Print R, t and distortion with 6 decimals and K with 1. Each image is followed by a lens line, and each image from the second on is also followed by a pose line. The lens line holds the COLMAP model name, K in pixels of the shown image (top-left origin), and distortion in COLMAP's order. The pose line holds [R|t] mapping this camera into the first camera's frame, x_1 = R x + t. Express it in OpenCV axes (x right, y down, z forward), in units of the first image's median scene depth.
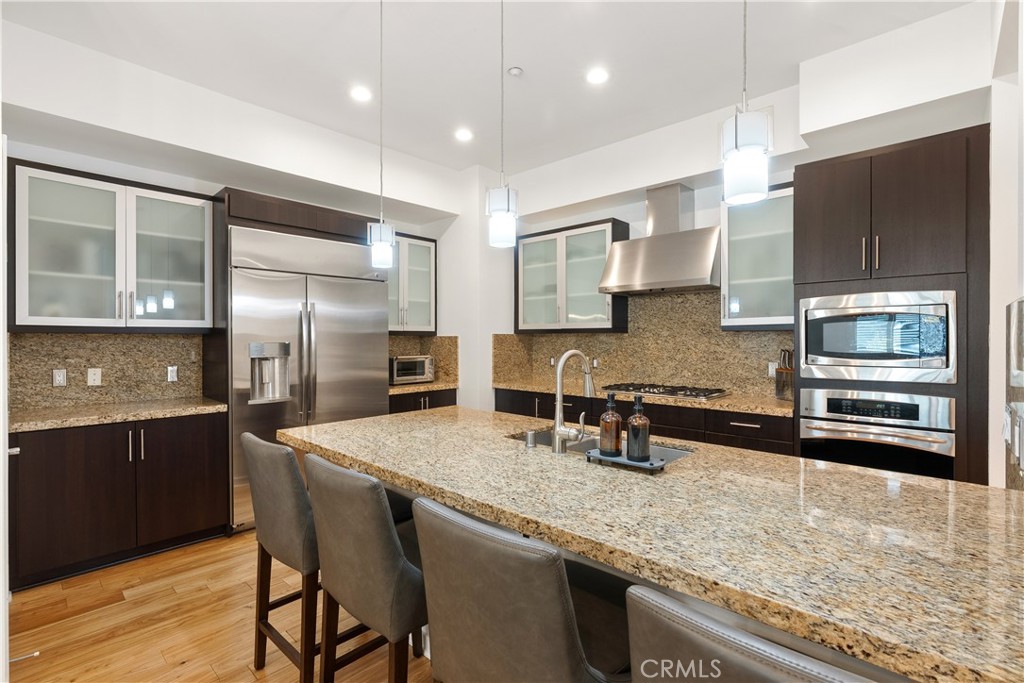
lens RADIAL K [[469.7, 0, 508.2], [0, 469.7, 341.7], [0, 0, 1]] dist [-0.003673, 0.000380]
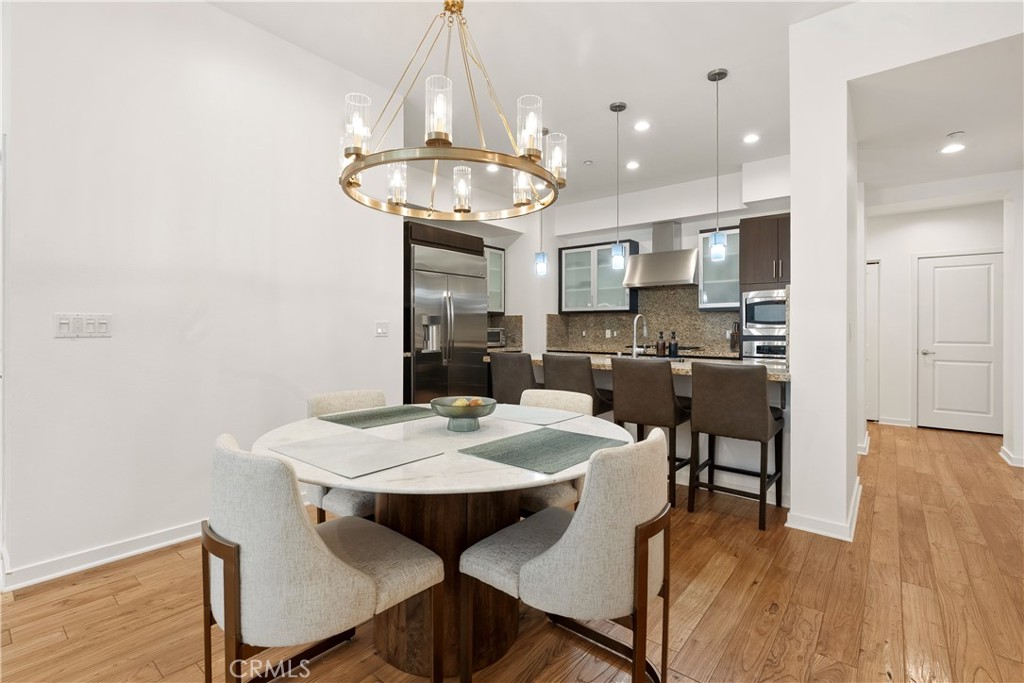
lens RADIAL K [[466.6, 0, 509.3], [0, 466.6, 325.2], [0, 0, 1]] dist [0.000749, 0.000180]
pose [[0.997700, 0.006070, 0.067508, -0.332583], [-0.005071, 0.999875, -0.014959, 0.055398], [-0.067590, 0.014582, 0.997607, -0.613732]]
